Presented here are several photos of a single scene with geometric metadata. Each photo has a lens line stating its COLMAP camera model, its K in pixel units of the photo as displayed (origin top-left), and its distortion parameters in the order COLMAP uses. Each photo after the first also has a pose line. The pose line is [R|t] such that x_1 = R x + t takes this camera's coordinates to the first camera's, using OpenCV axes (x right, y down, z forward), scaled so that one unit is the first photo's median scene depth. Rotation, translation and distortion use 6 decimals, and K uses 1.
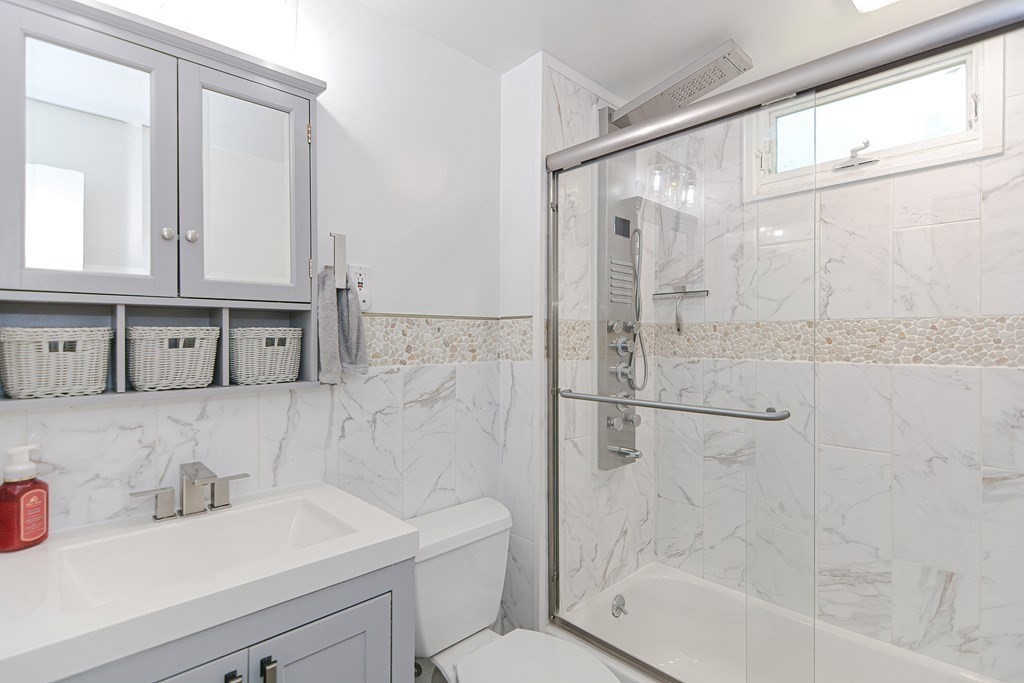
lens RADIAL K [[498.9, 0, 512.5], [0, 498.9, 331.0], [0, 0, 1]] dist [0.015006, -0.000856]
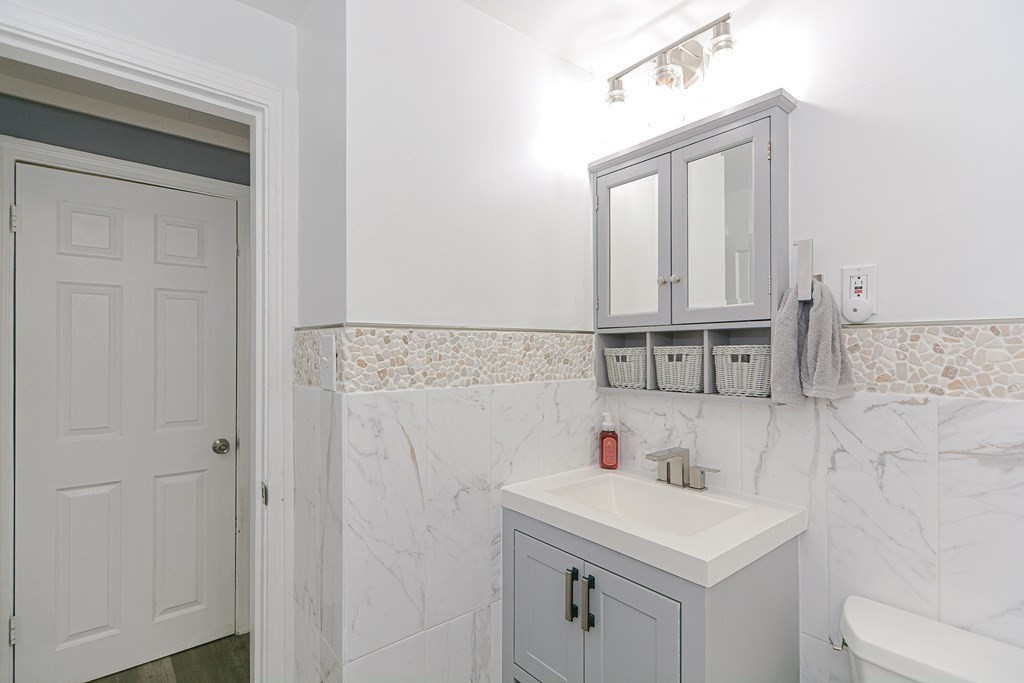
lens RADIAL K [[498.9, 0, 512.5], [0, 498.9, 331.0], [0, 0, 1]] dist [0.015006, -0.000856]
pose [[-0.066157, -0.037376, -0.997109, 0.570360], [0.015061, 0.999147, -0.038451, -0.002434], [0.997696, -0.017561, -0.065538, 0.508513]]
